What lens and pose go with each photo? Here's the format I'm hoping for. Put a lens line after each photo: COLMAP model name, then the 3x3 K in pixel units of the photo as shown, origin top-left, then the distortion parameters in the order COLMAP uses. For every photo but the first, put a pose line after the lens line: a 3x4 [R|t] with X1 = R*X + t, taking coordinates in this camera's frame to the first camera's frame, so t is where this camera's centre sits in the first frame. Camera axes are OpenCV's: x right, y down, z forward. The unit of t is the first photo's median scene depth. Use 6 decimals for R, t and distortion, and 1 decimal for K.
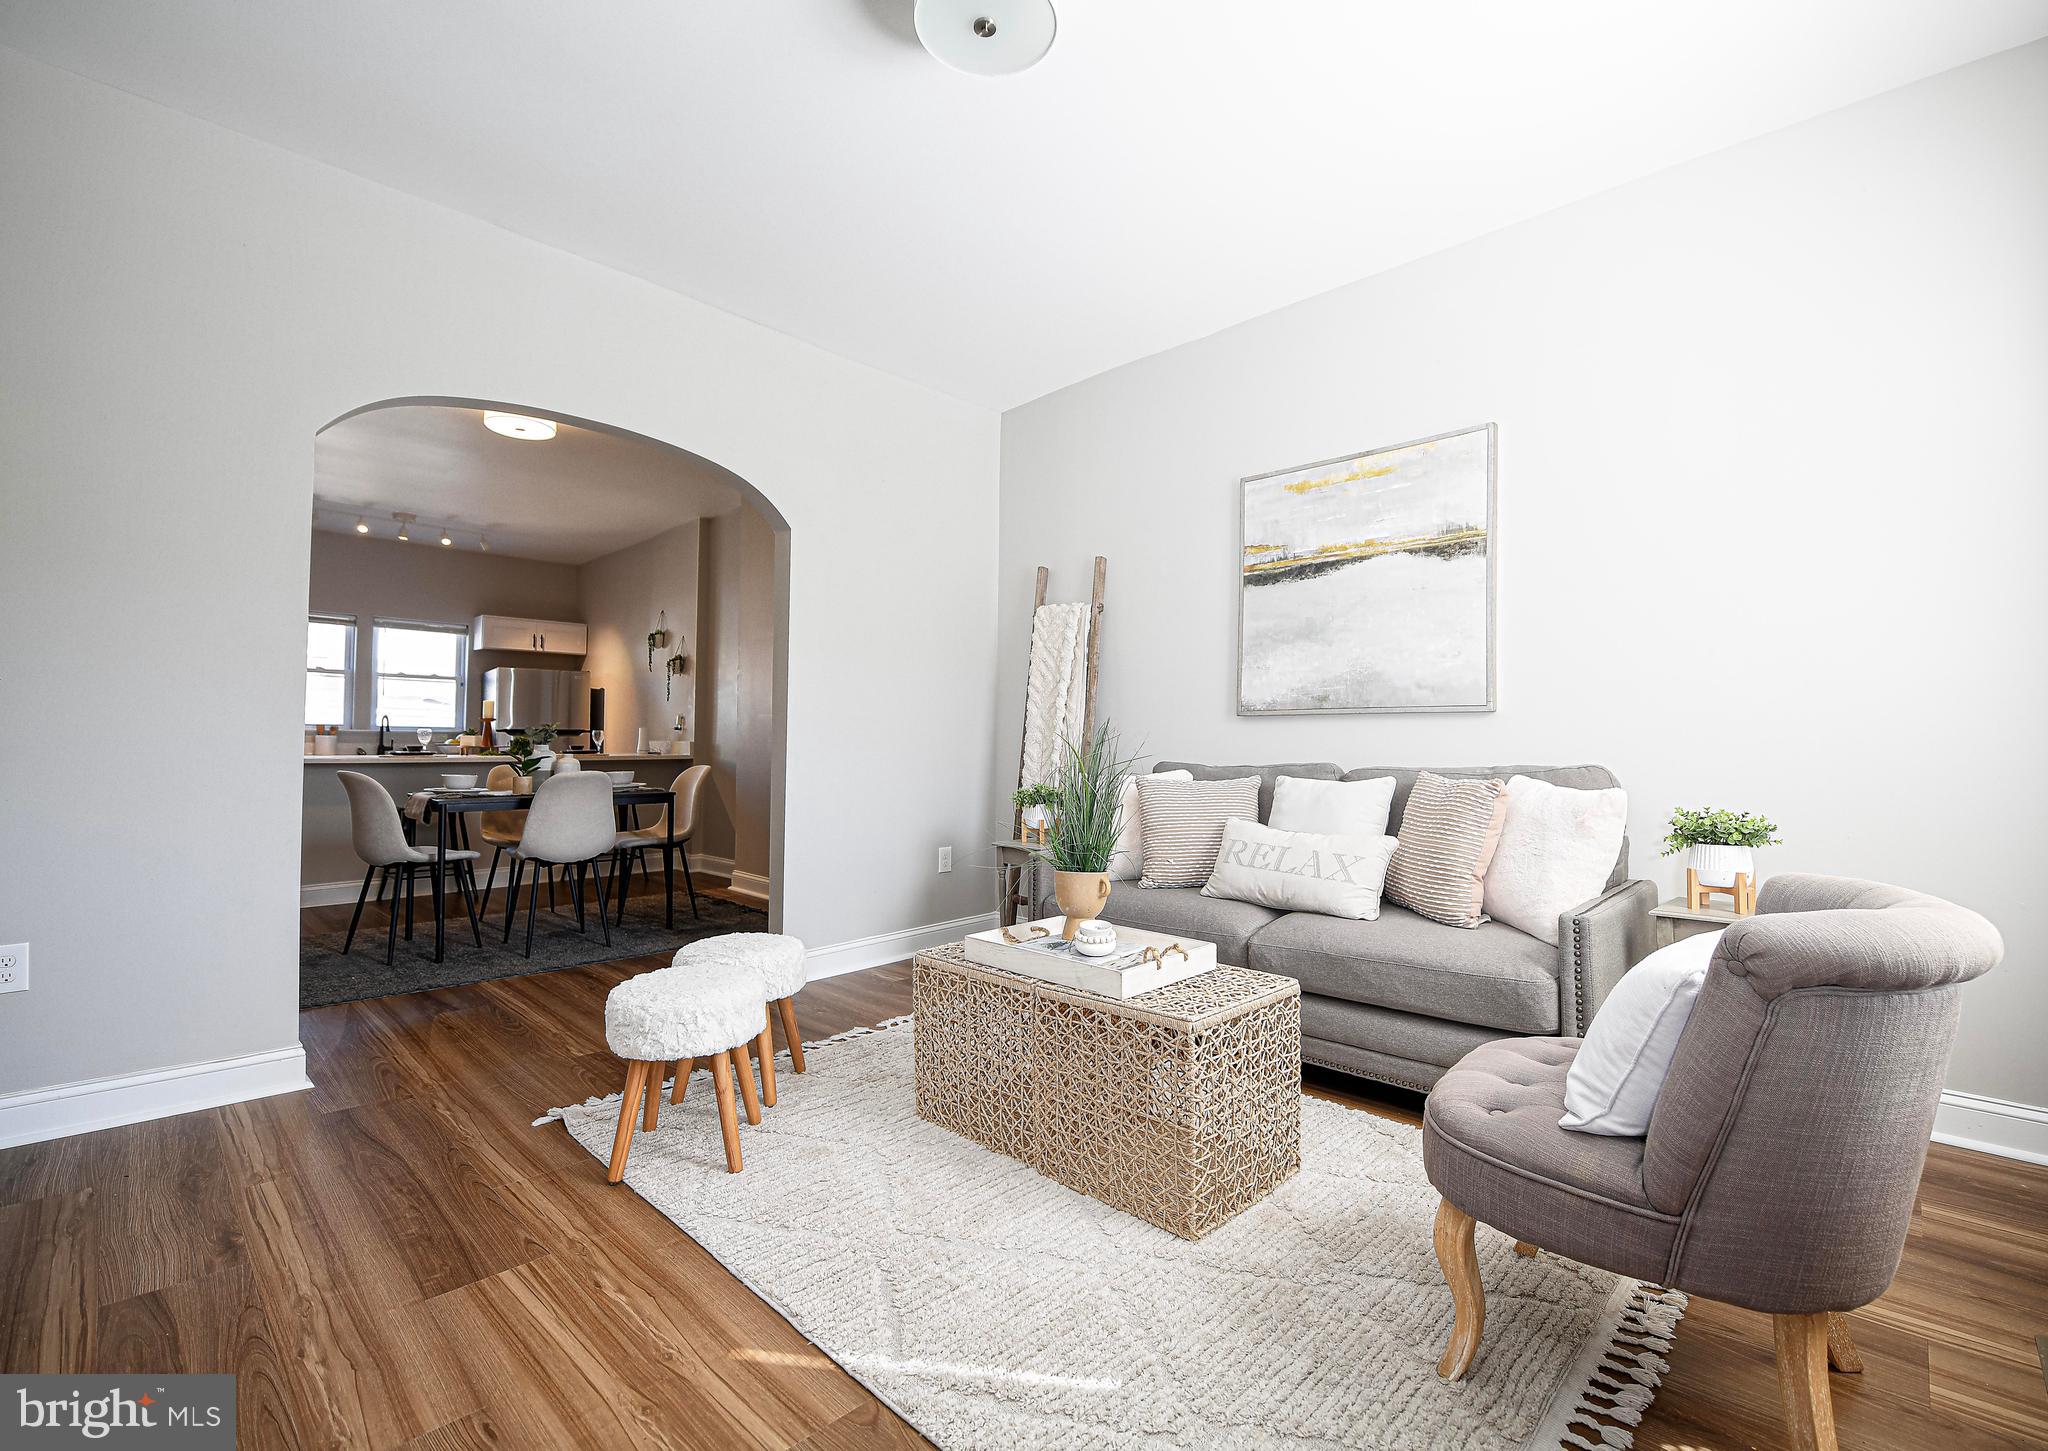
lens RADIAL K [[899.5, 0, 1040.0], [0, 899.5, 712.8], [0, 0, 1]] dist [-0.018057, -0.001164]
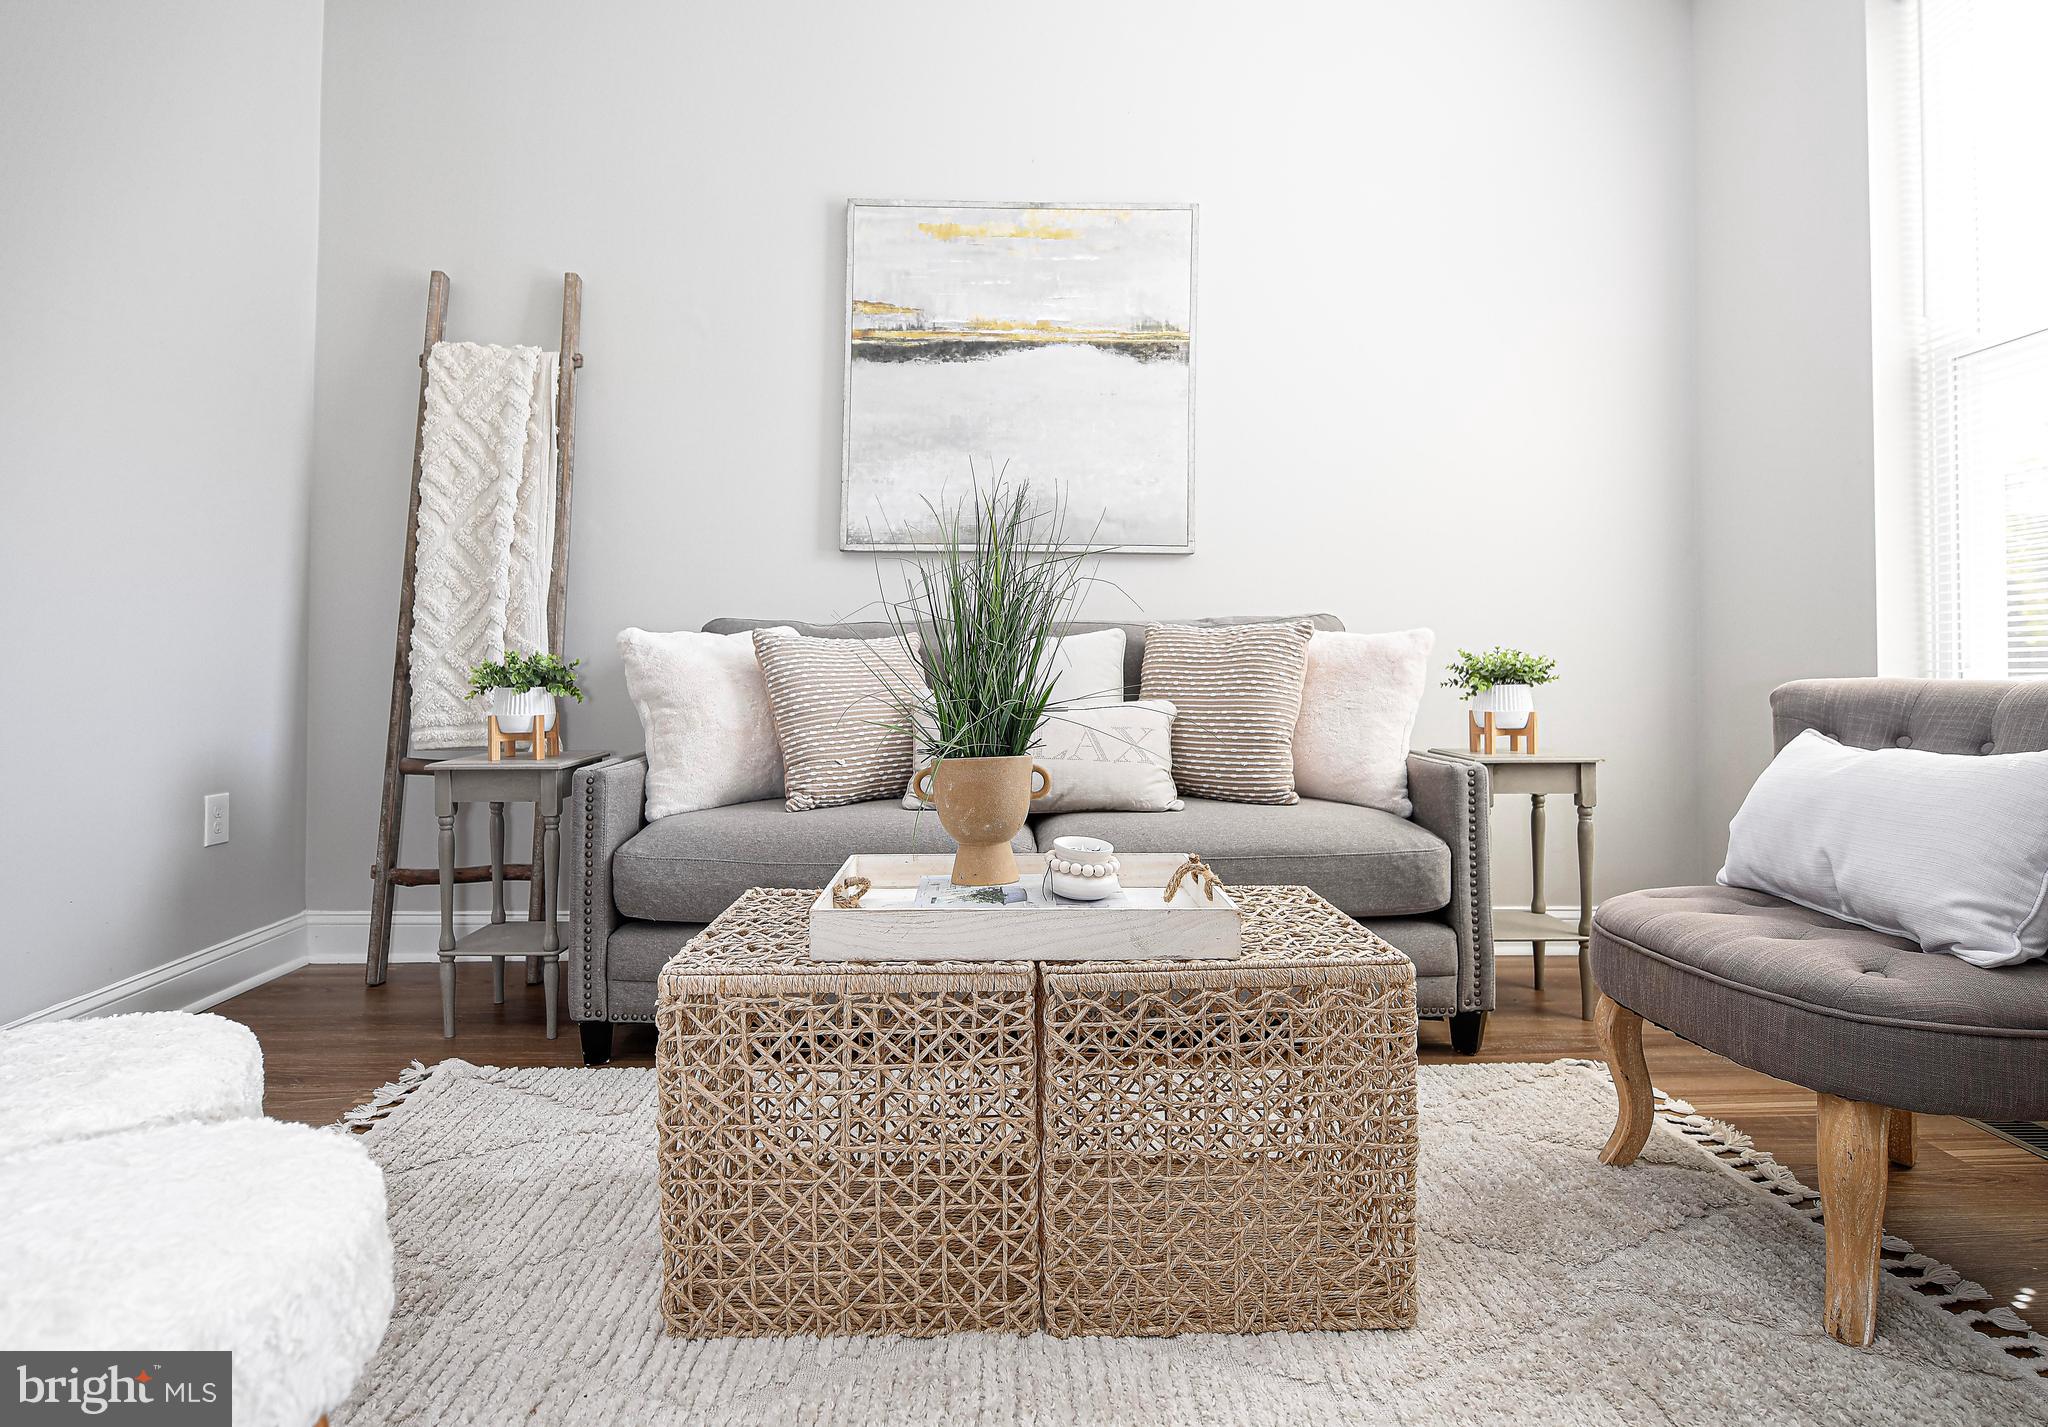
lens RADIAL K [[1075.5, 0, 1017.4], [0, 1075.5, 652.6], [0, 0, 1]] dist [-0.013455, 0.000089]
pose [[0.704708, 0.007550, 0.709457, -0.296490], [-0.022354, 0.999683, 0.011566, 0.077735], [-0.709145, -0.024010, 0.704653, 0.391680]]
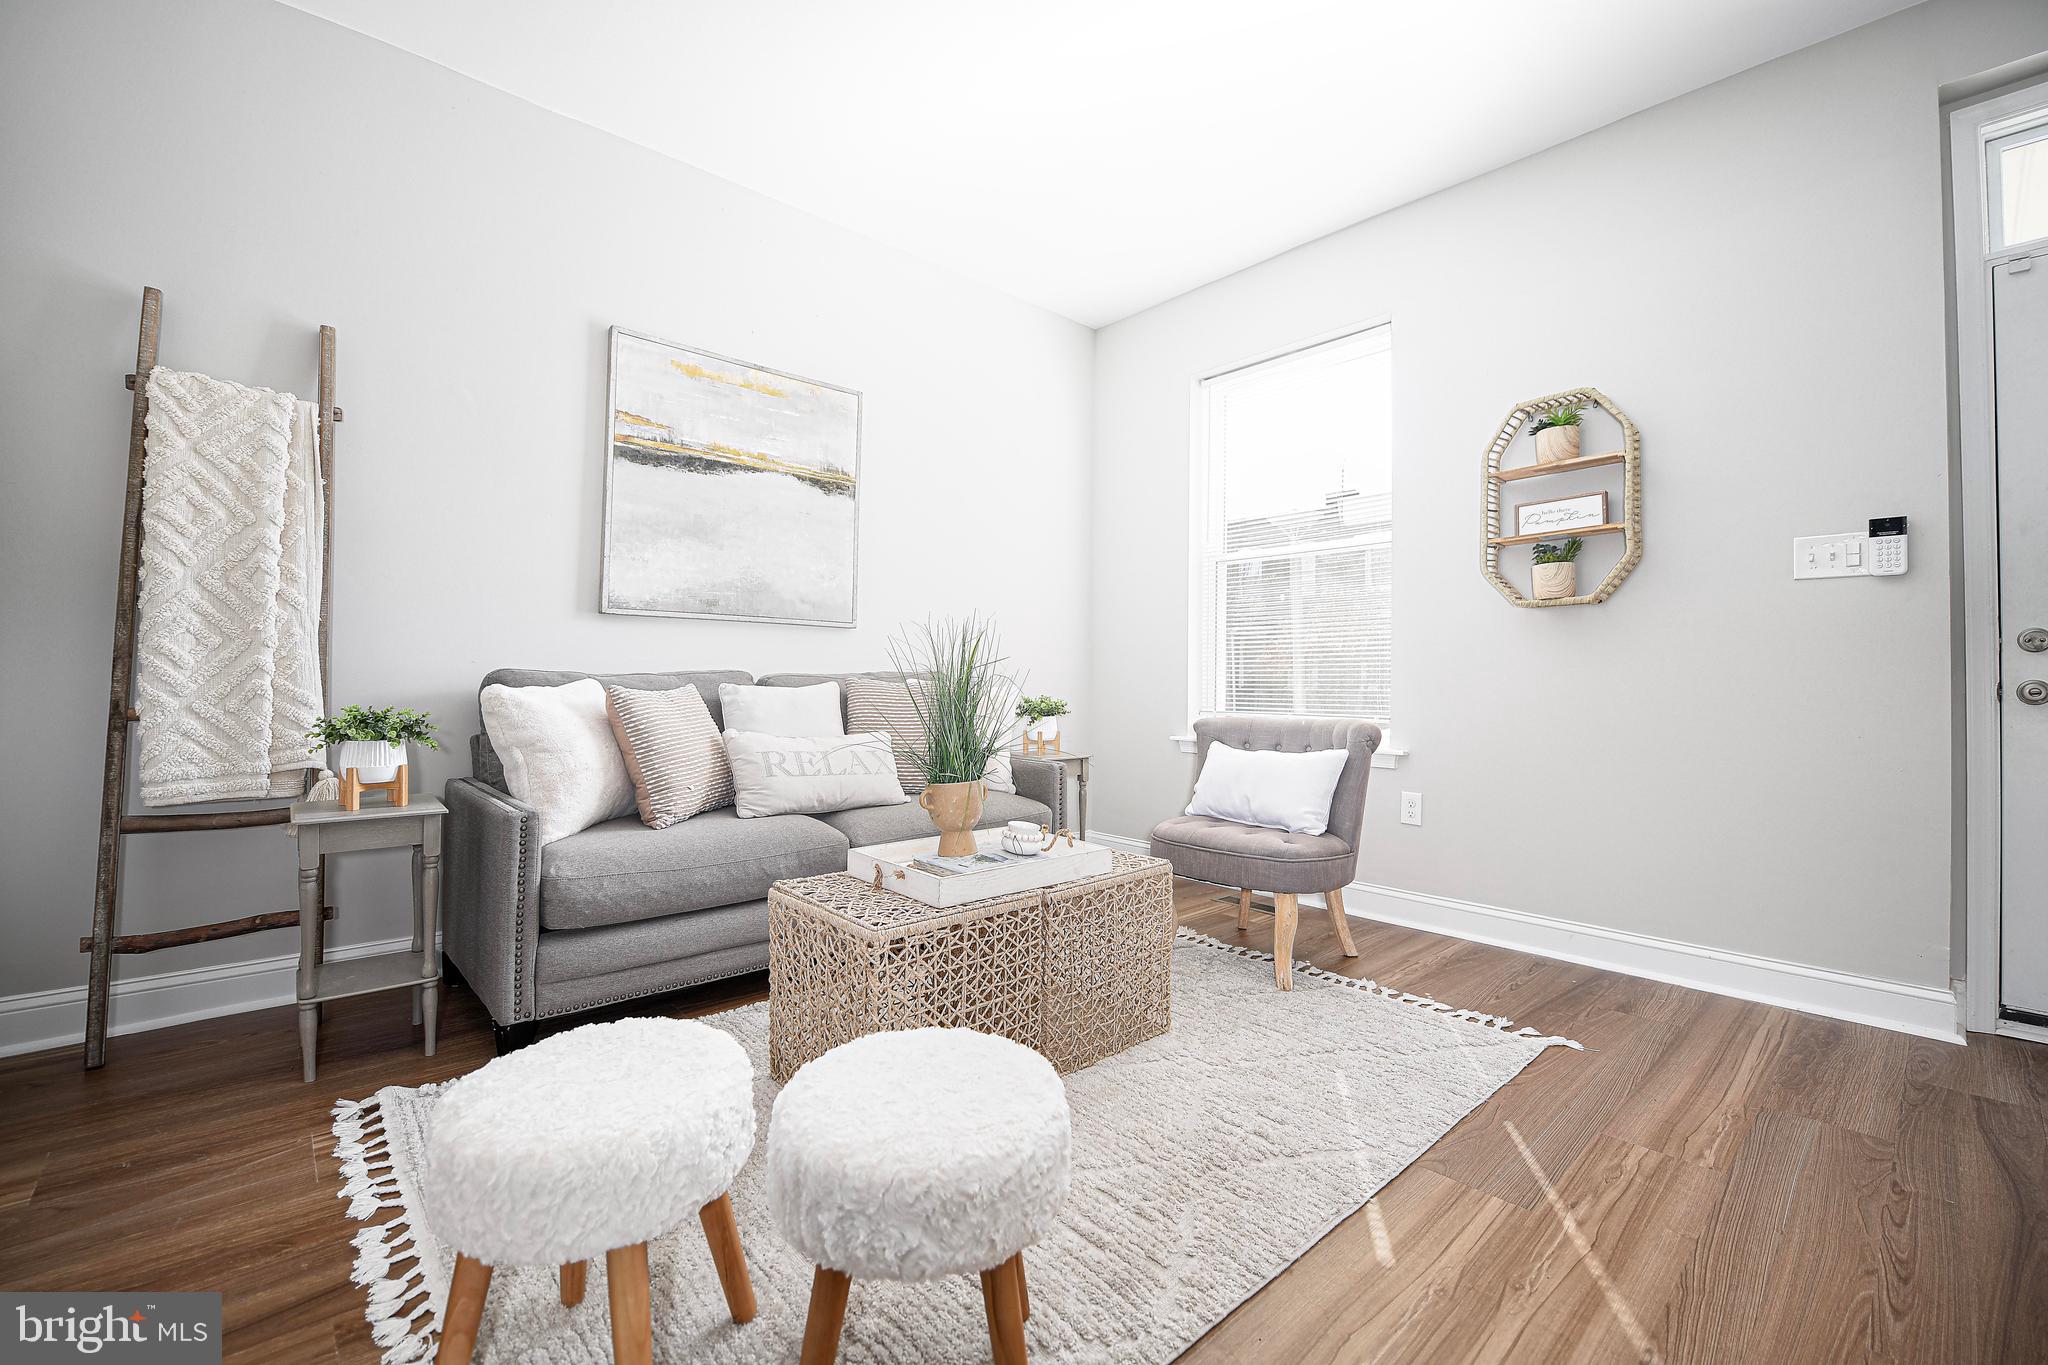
lens RADIAL K [[854.9, 0, 1033.3], [0, 854.9, 667.1], [0, 0, 1]] dist [-0.017403, -0.002617]
pose [[0.065101, 0.009606, 0.997832, -0.611382], [-0.045868, 0.998926, -0.006624, 0.045732], [-0.996824, -0.045337, 0.065472, 0.642418]]
